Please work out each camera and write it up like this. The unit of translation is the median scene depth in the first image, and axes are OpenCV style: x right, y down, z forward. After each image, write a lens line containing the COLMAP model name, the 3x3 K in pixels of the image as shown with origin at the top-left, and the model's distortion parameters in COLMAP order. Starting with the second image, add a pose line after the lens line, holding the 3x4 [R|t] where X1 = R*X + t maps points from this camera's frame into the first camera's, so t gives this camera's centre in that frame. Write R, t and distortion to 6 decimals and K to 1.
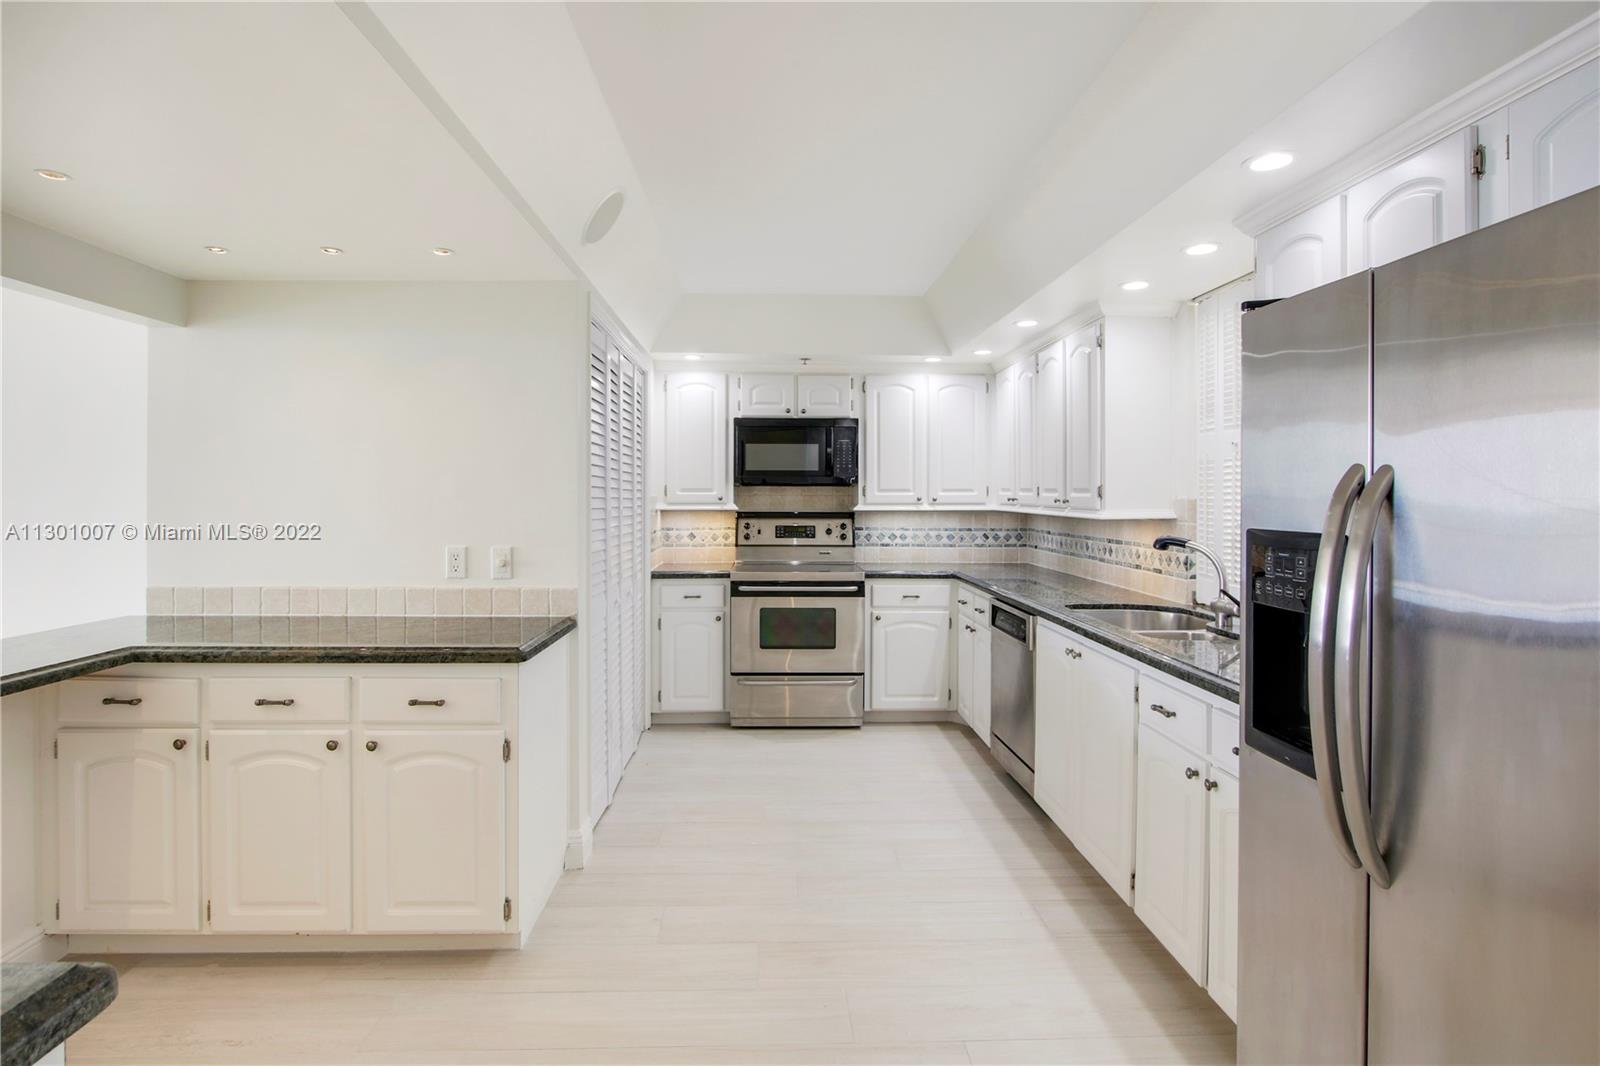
lens RADIAL K [[831.7, 0, 805.4], [0, 831.7, 506.6], [0, 0, 1]] dist [0.004232, 0.000399]
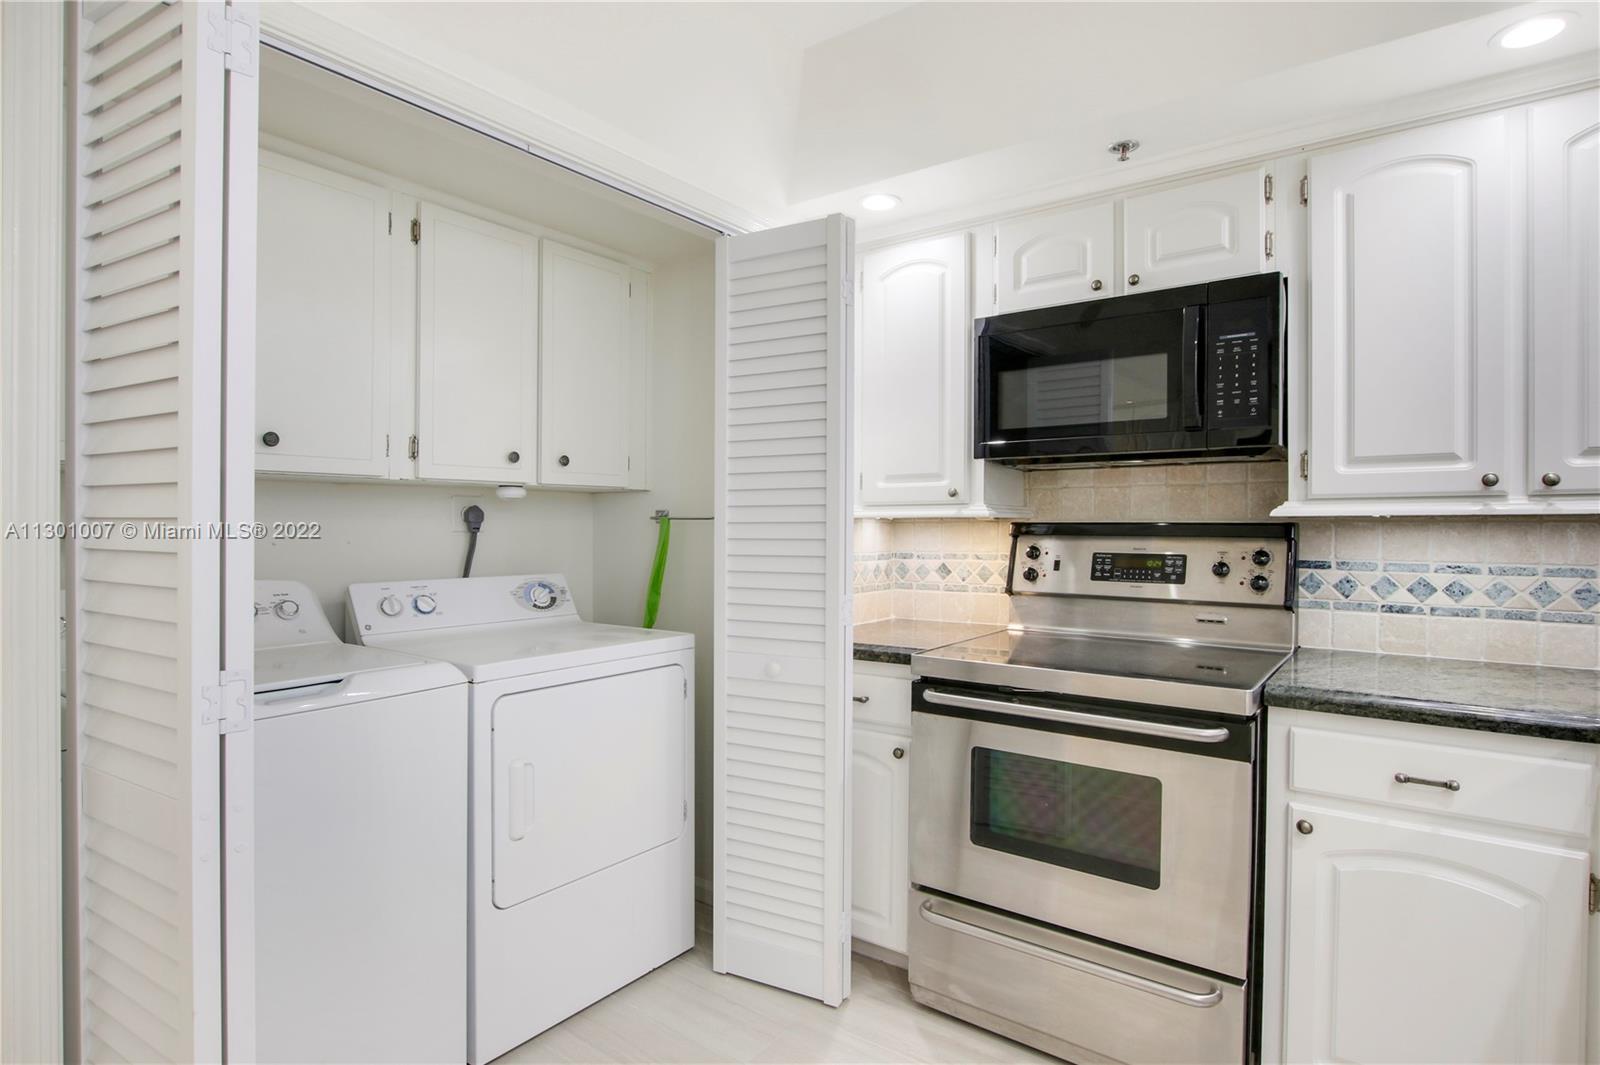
lens RADIAL K [[819.6, 0, 819.5], [0, 819.6, 534.1], [0, 0, 1]] dist [-0.031882, 0.000498]
pose [[0.767873, 0.004089, -0.640589, 0.133963], [-0.005512, 0.999985, -0.000224, 0.013699], [0.640579, 0.003703, 0.767884, 0.566942]]
